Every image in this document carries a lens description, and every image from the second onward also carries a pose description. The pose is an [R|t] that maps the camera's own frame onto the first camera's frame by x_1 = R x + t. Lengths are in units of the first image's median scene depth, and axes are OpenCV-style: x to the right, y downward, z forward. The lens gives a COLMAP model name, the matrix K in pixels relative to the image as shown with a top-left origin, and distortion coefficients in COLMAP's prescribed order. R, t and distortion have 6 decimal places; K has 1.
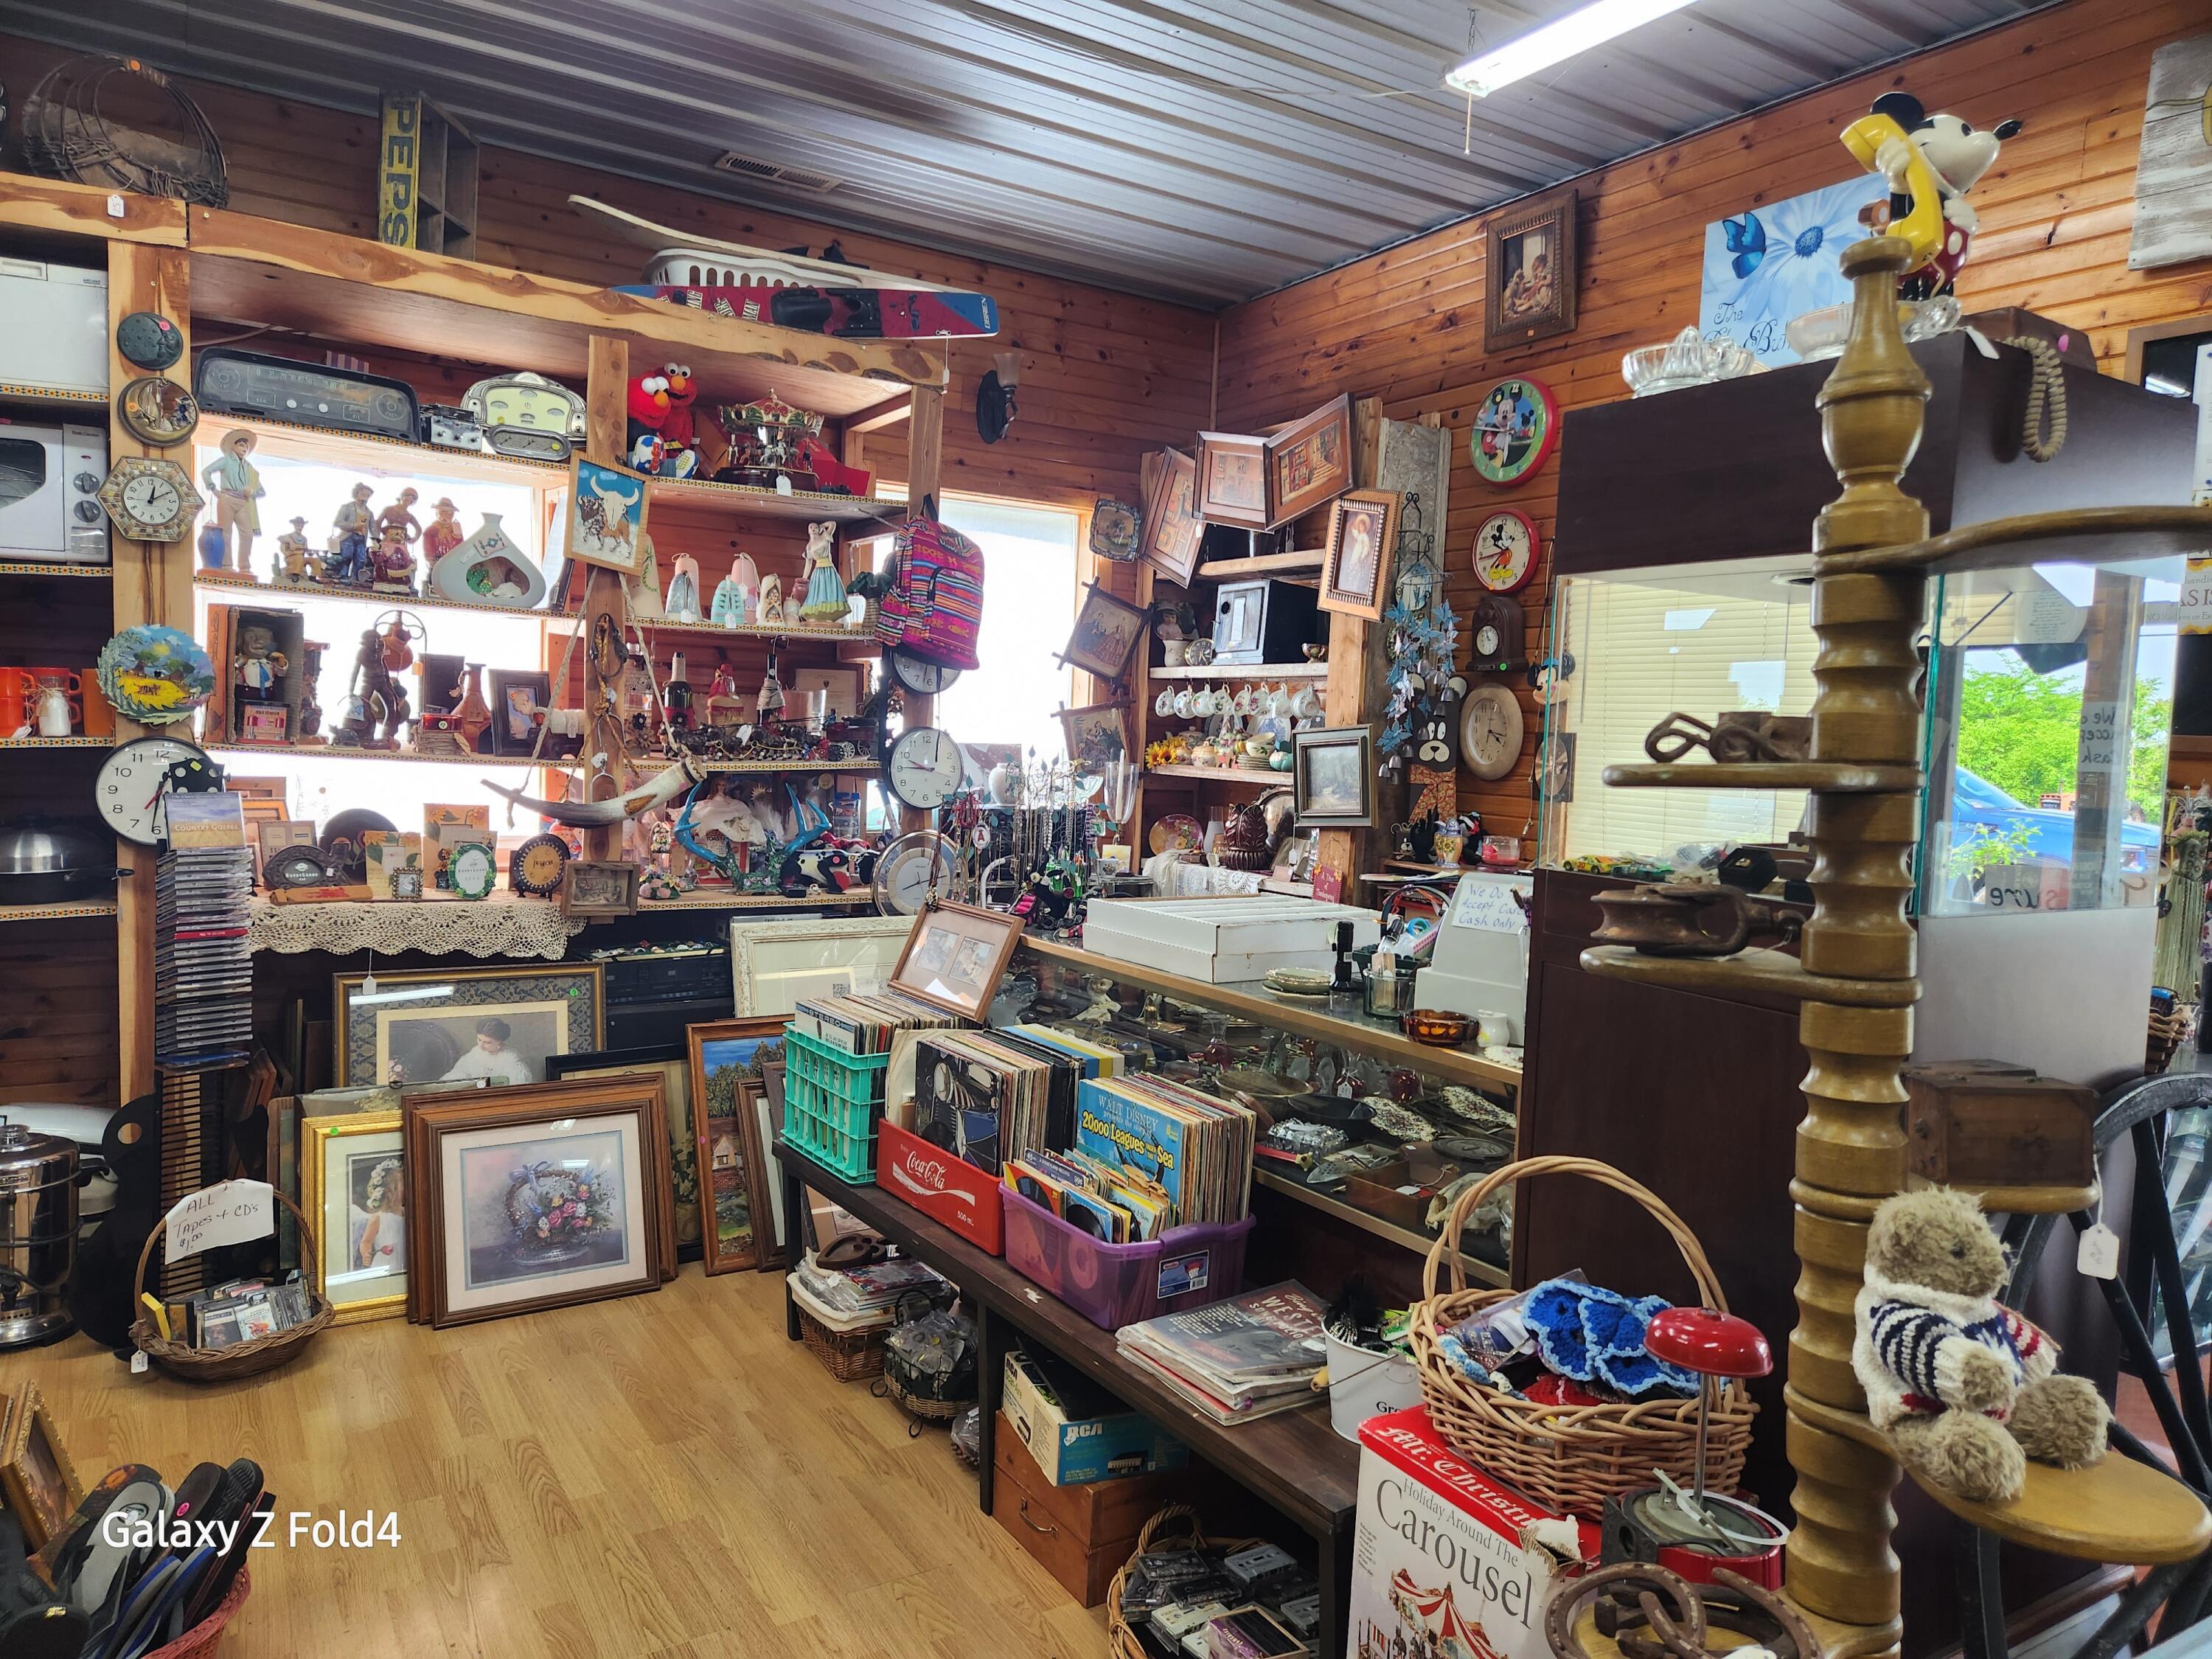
lens RADIAL K [[1478.5, 0, 1099.3], [0, 1478.5, 820.3], [0, 0, 1]] dist [0.081026, -0.070542]
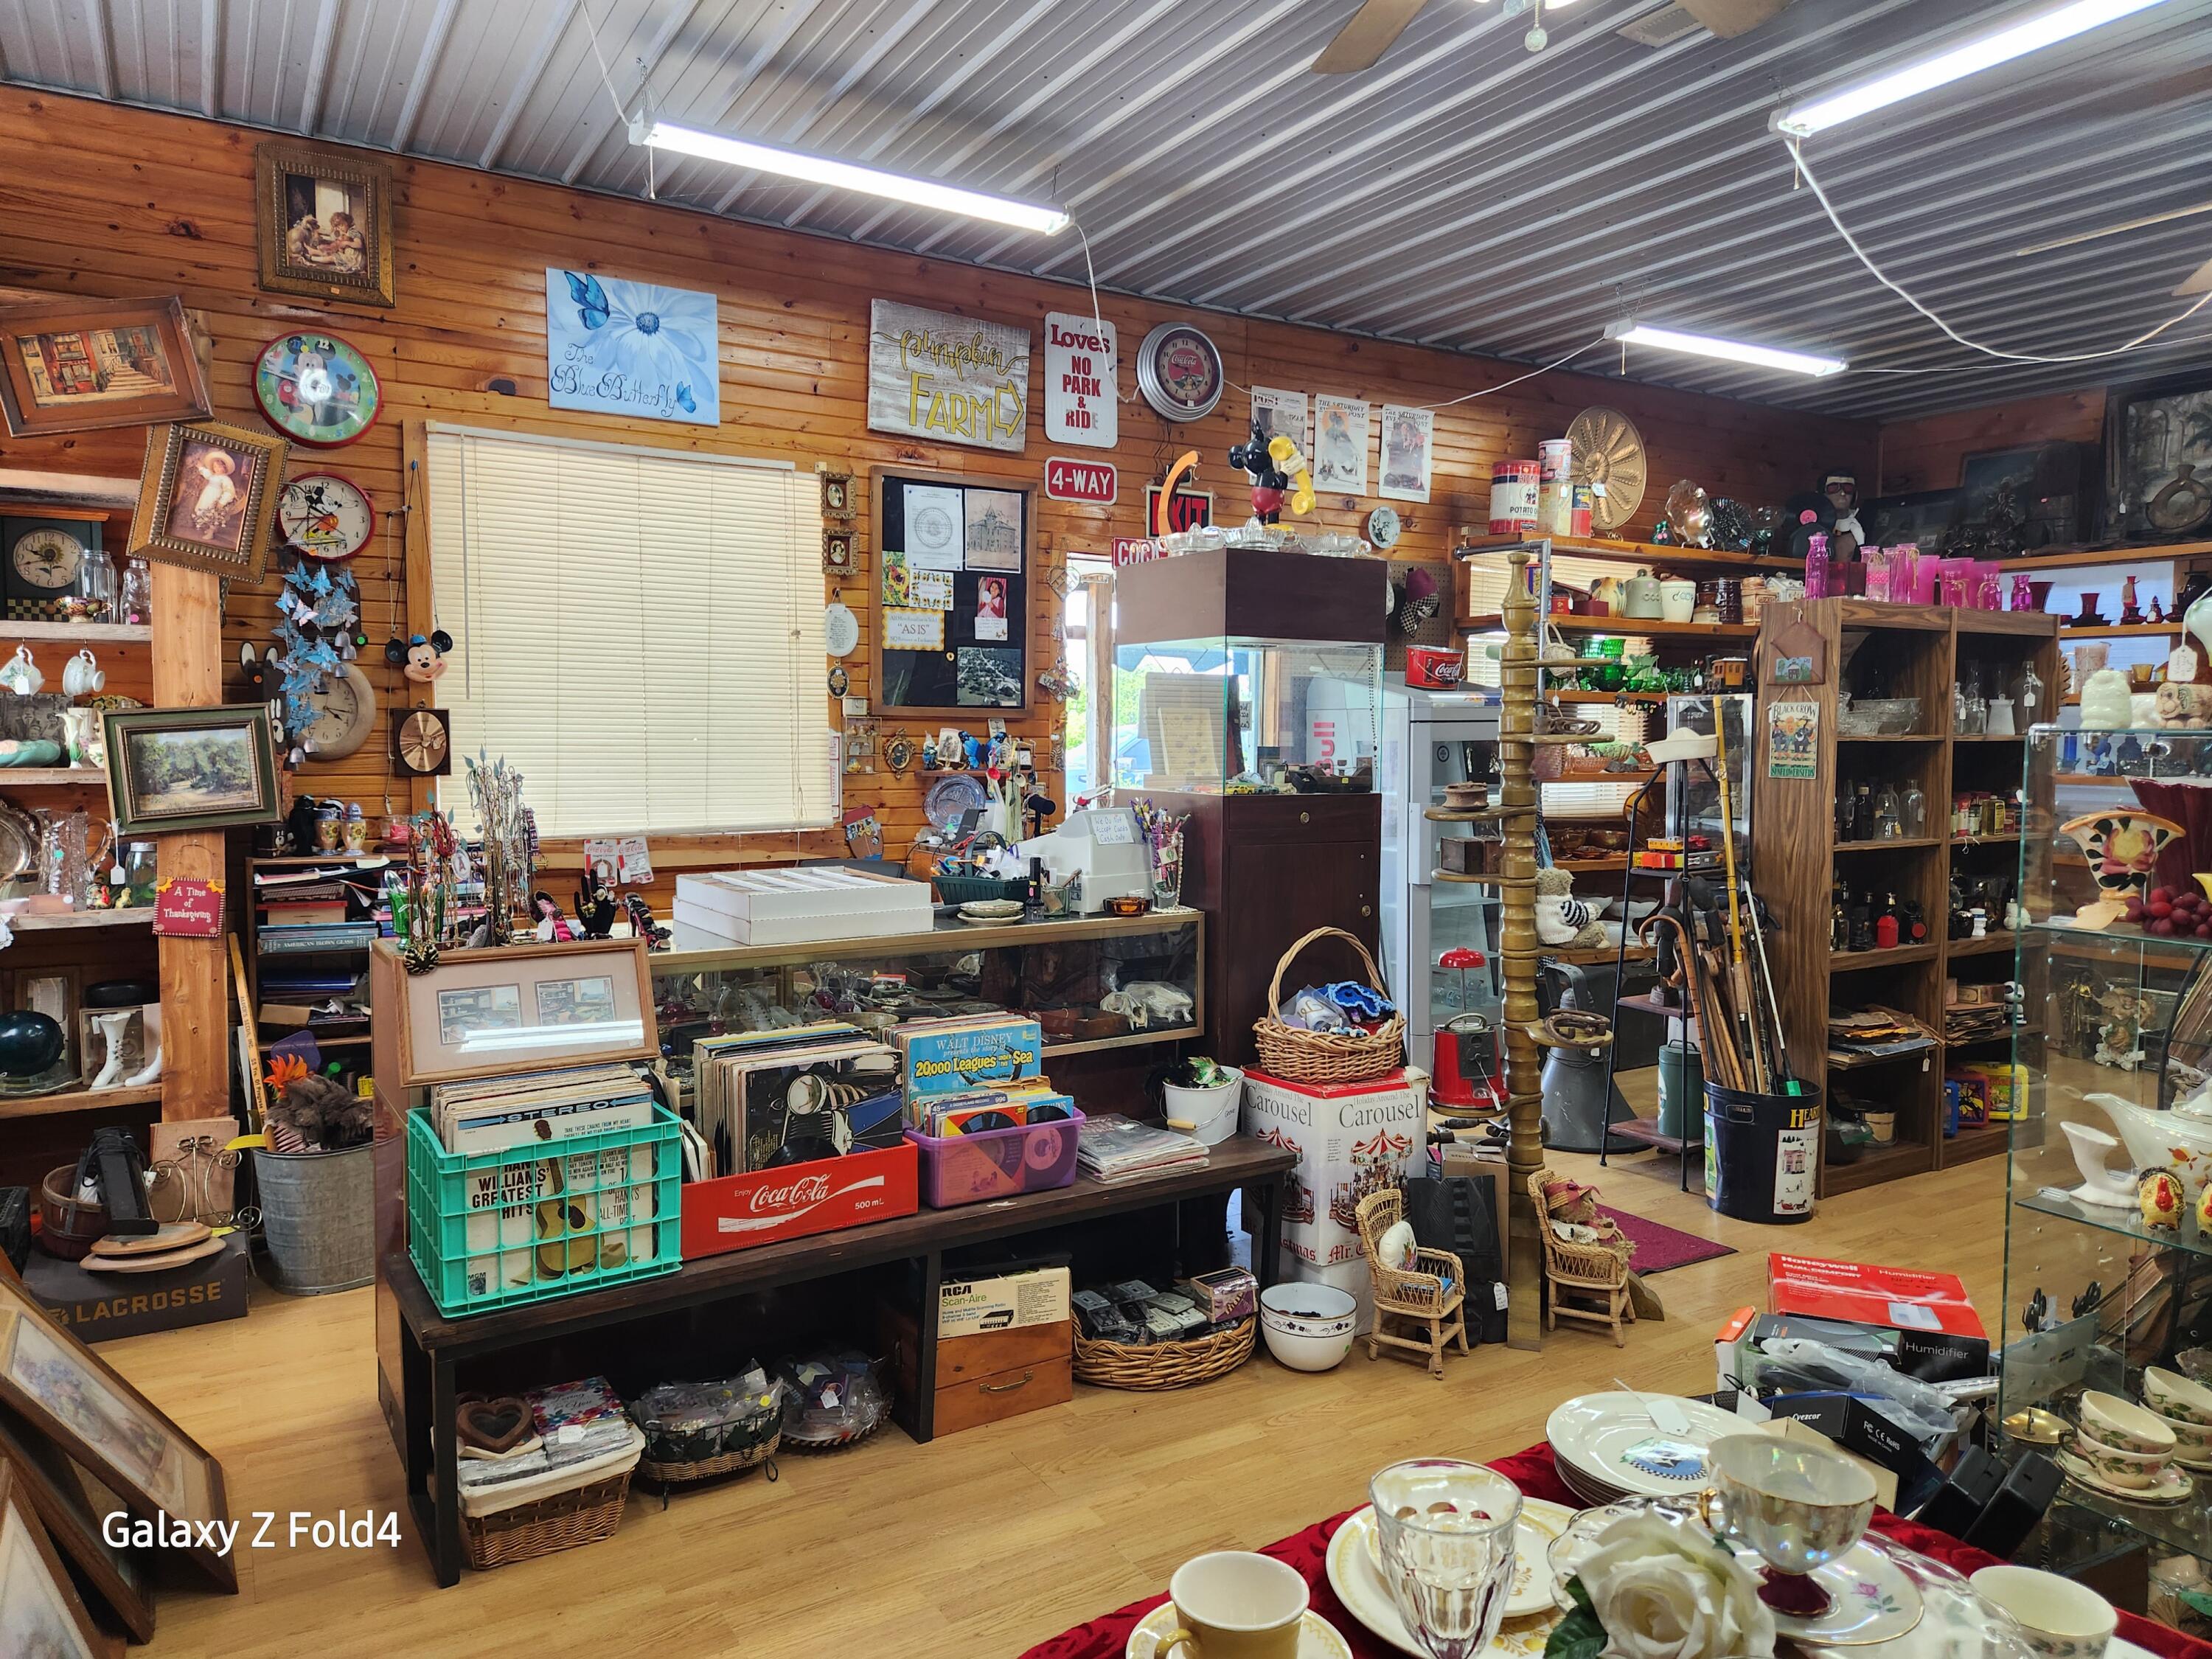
lens RADIAL K [[1478.5, 0, 1109.4], [0, 1478.5, 813.5], [0, 0, 1]] dist [0.081026, -0.070542]
pose [[0.018439, -0.099606, 0.994856, -1.086278], [0.055872, 0.993573, 0.098442, -0.095704], [-0.998268, 0.053769, 0.023886, 0.786502]]
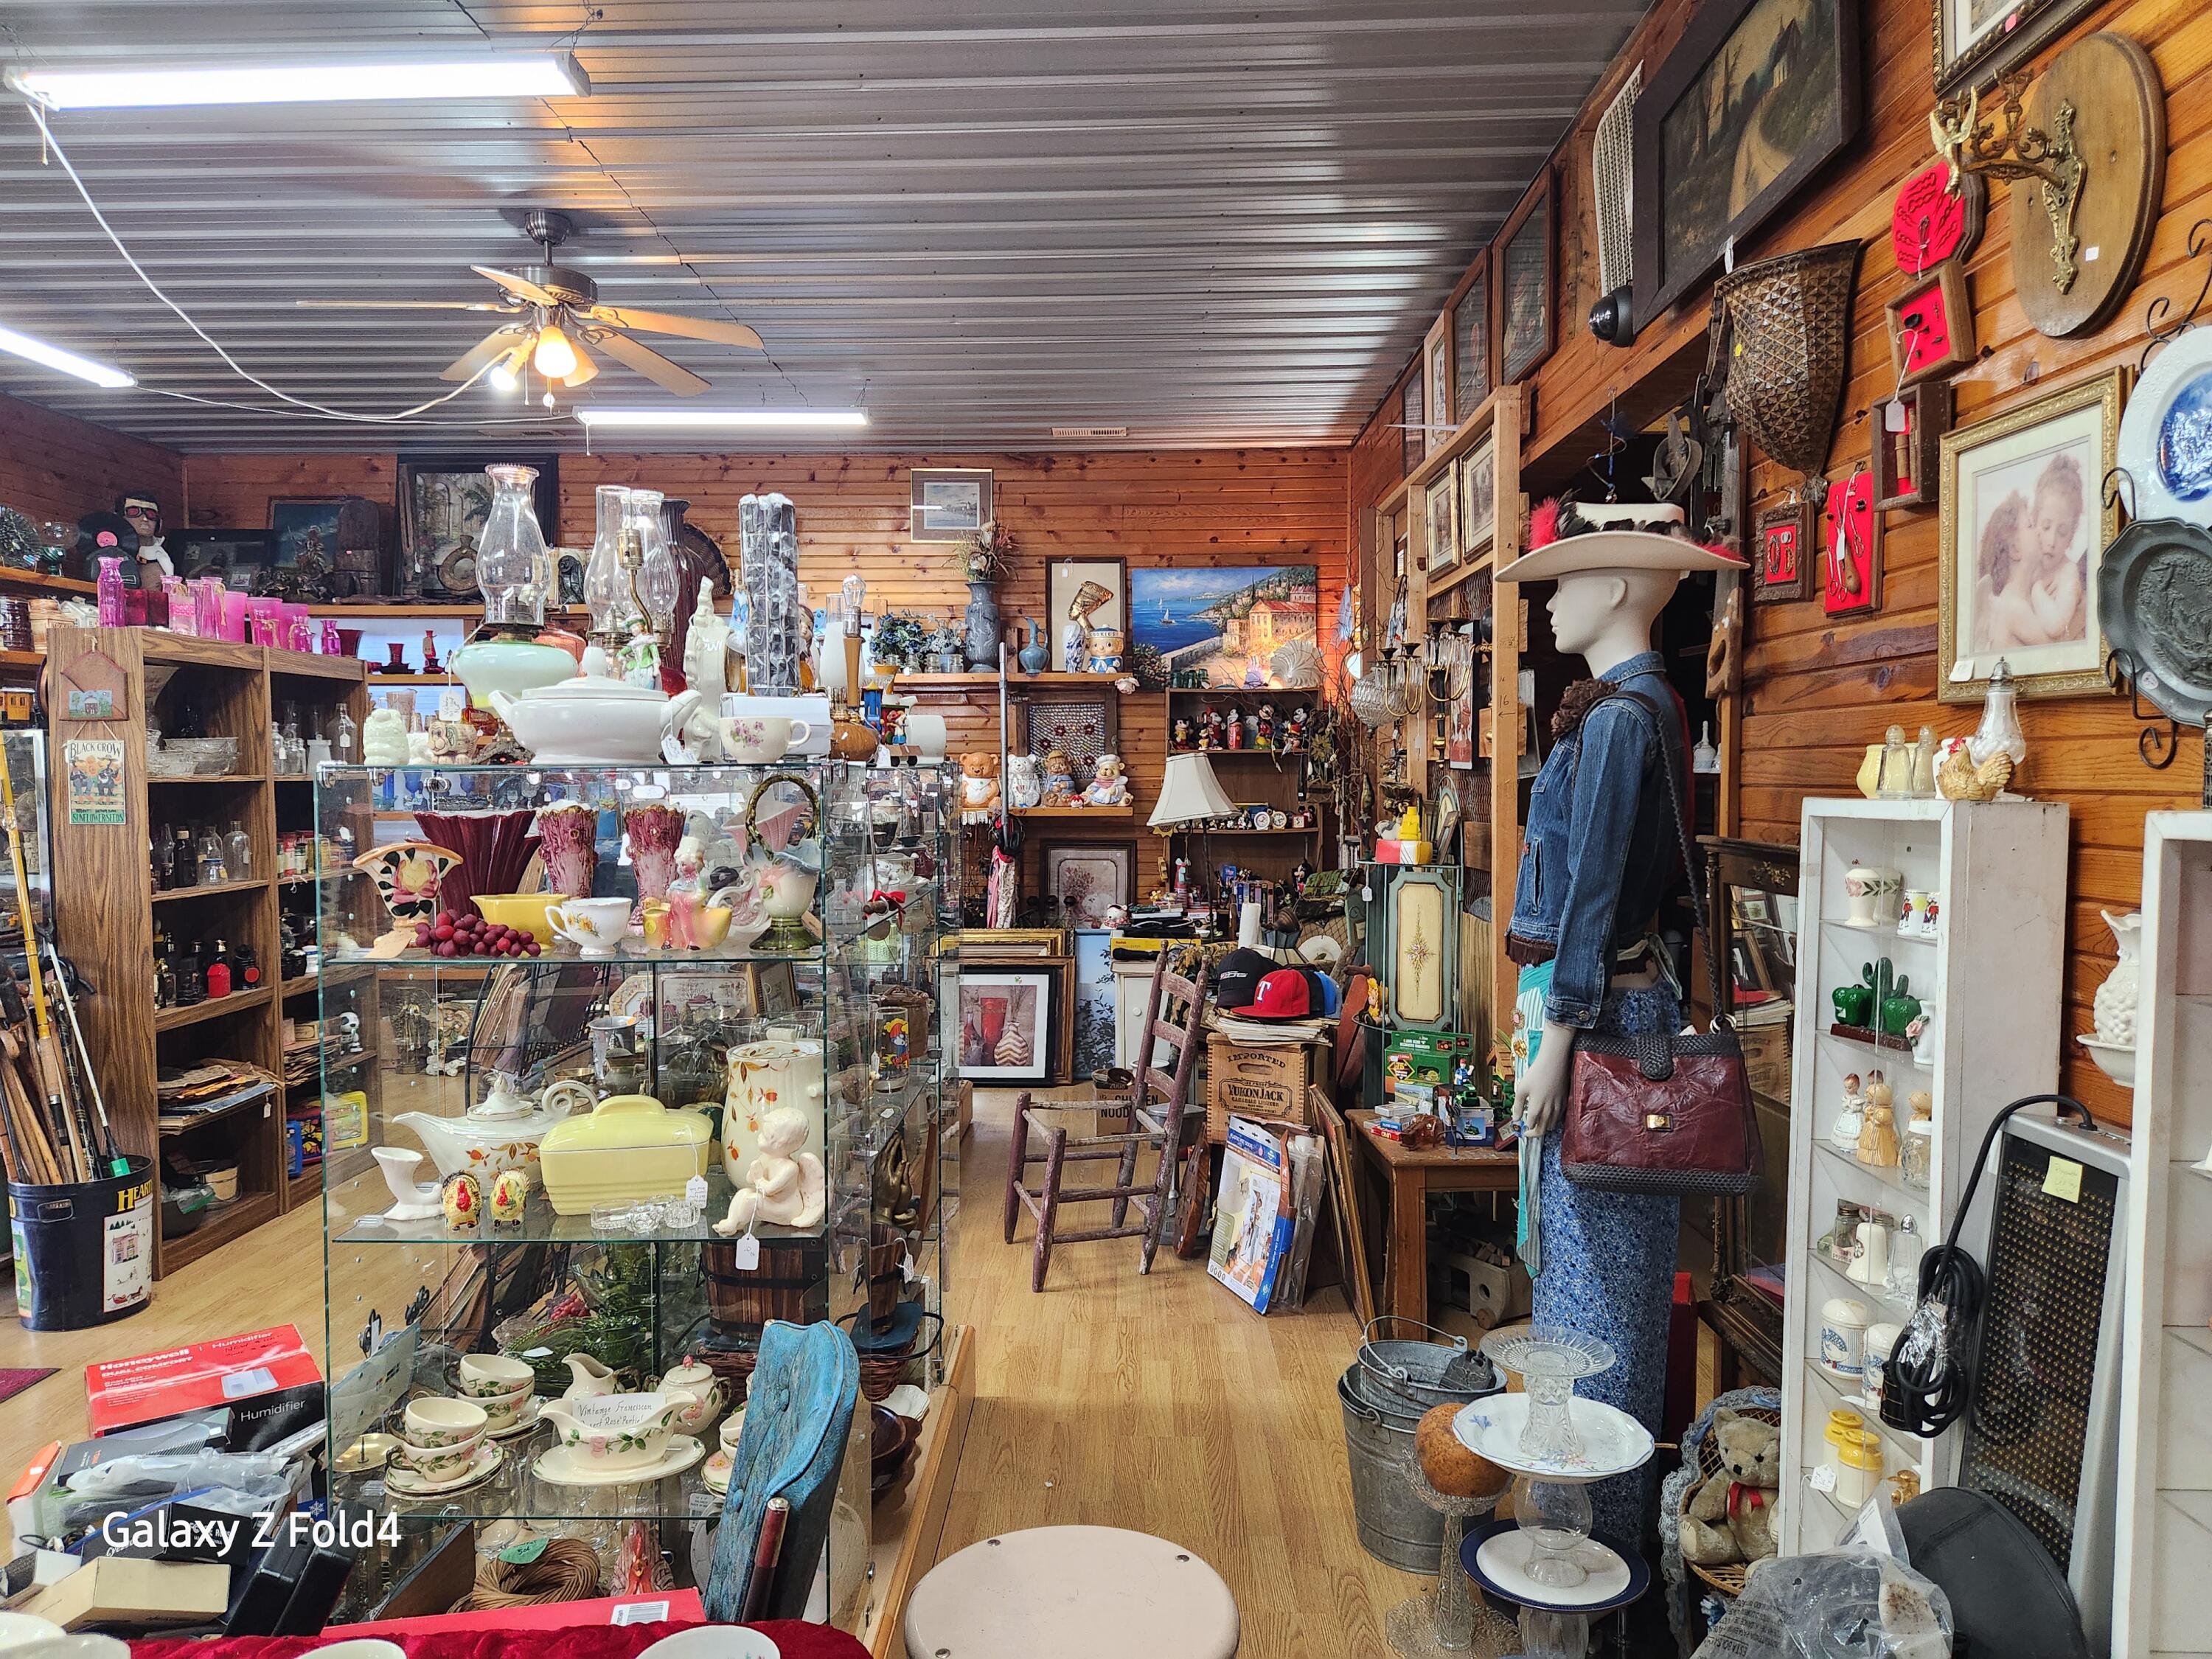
lens RADIAL K [[1478.5, 0, 1092.4], [0, 1478.5, 823.0], [0, 0, 1]] dist [0.081026, -0.070542]
pose [[-0.832194, -0.058078, 0.551434, -1.057436], [0.003659, 0.993902, 0.110202, -0.089814], [-0.554472, 0.093727, -0.826907, 0.747239]]
